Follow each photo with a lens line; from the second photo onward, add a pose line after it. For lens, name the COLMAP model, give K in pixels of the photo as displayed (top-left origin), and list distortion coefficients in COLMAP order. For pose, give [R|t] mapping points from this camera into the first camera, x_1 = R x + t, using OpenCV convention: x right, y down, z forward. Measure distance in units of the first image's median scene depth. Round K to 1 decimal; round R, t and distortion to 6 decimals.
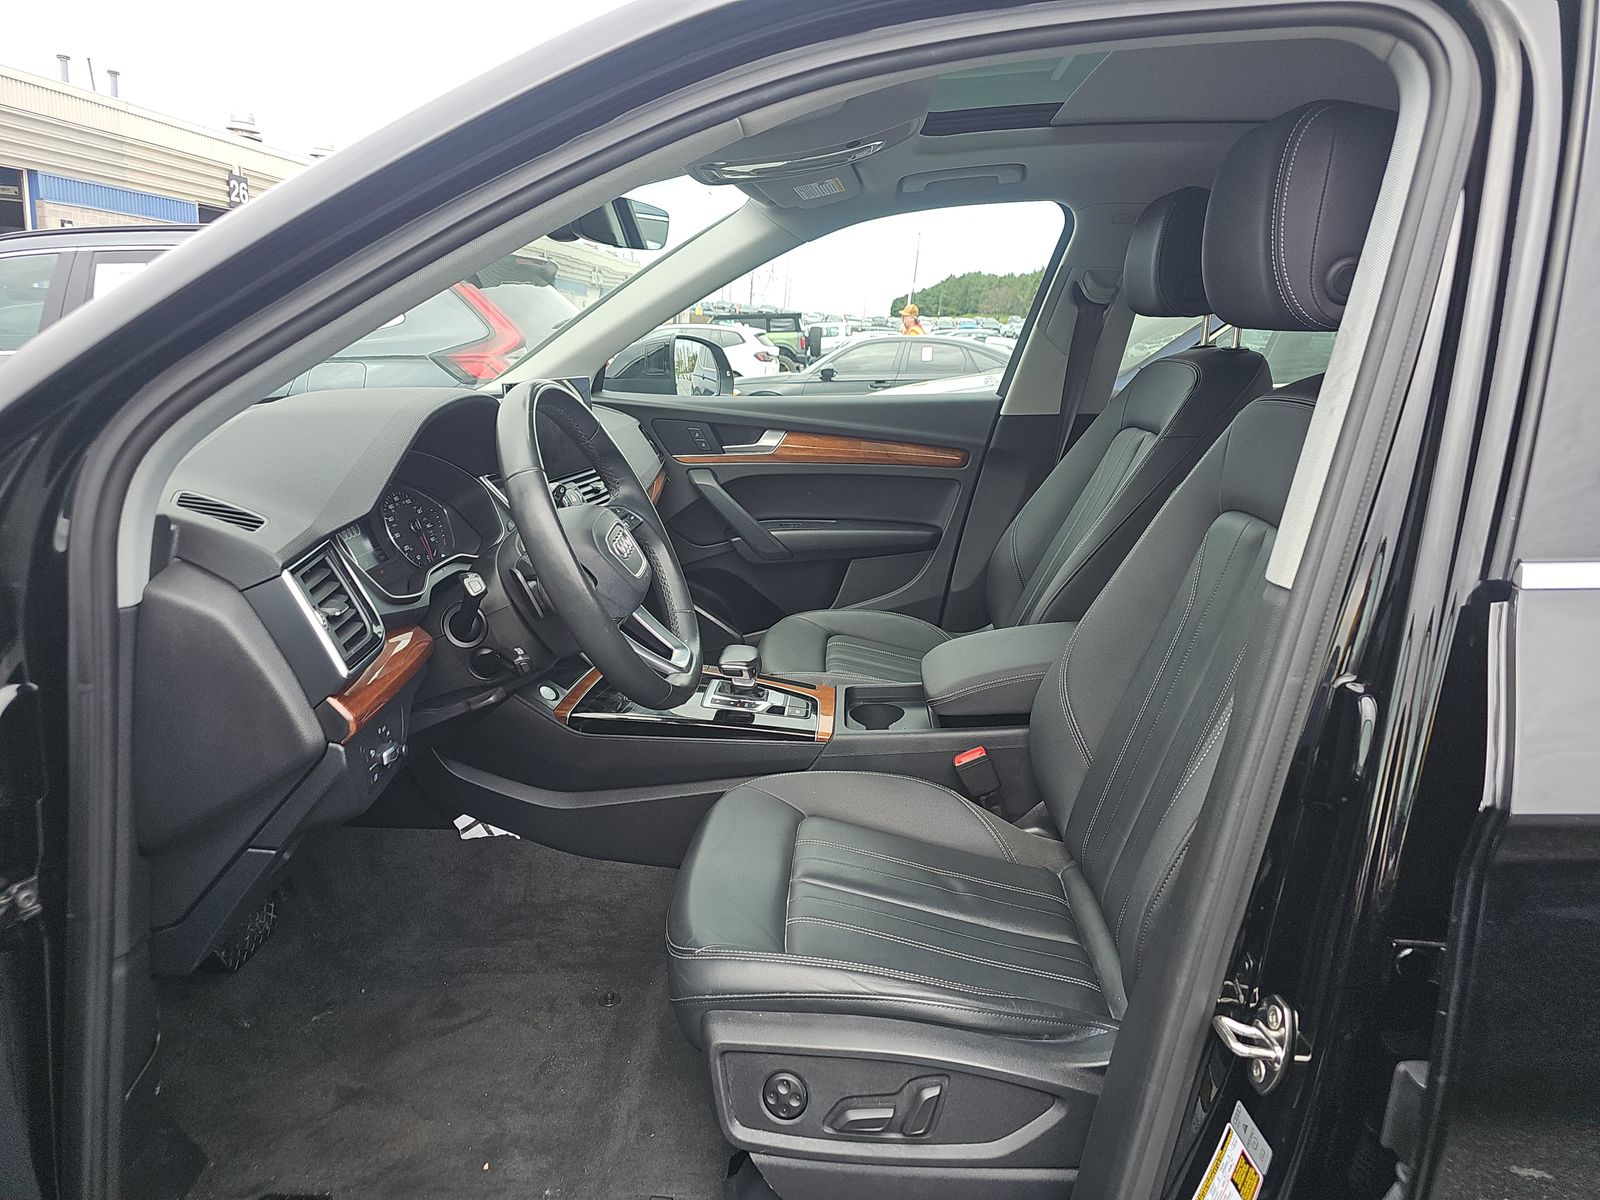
lens RADIAL K [[1060.5, 0, 796.1], [0, 1060.5, 629.2], [0, 0, 1]] dist [0.059592, -0.062406]
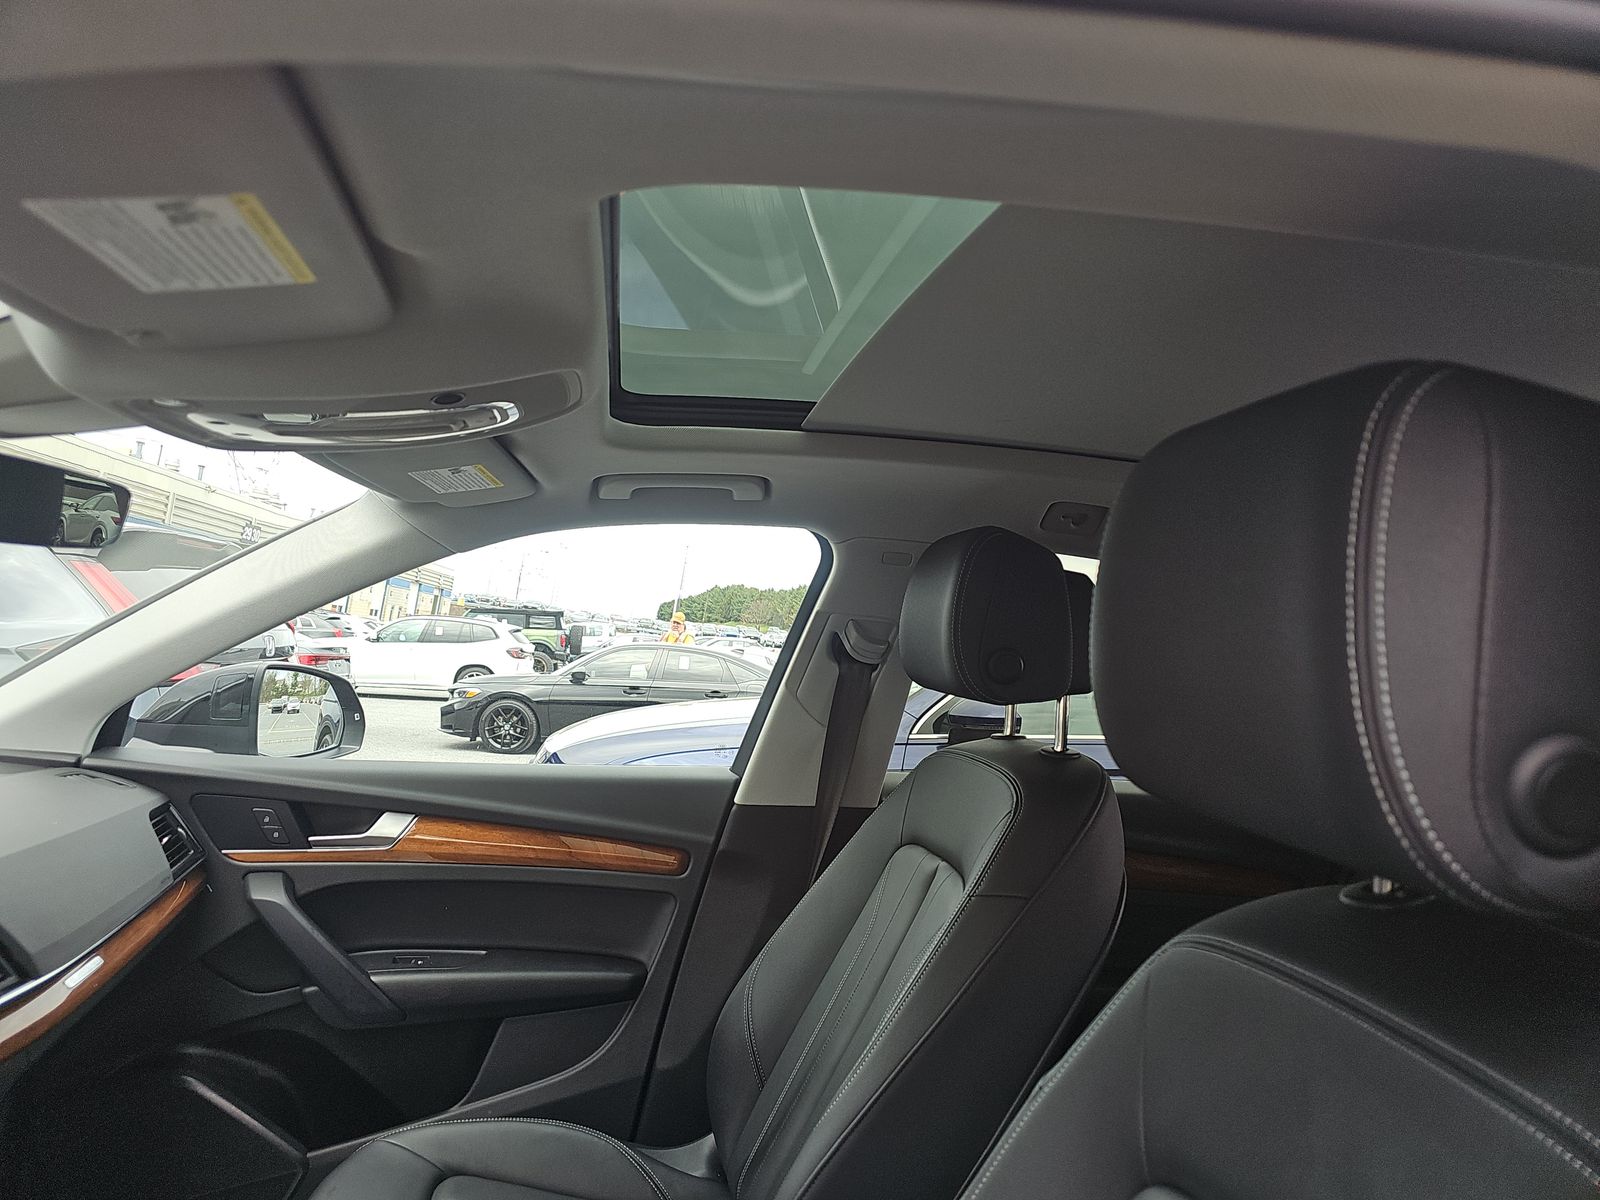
lens RADIAL K [[1056.4, 0, 803.0], [0, 1056.4, 607.1], [0, 0, 1]] dist [0.003290, -0.056086]
pose [[0.973473, 0.069188, 0.218092, 0.071184], [-0.002119, 0.955870, -0.293784, -0.114396], [-0.228794, 0.285528, 0.930660, 0.288840]]
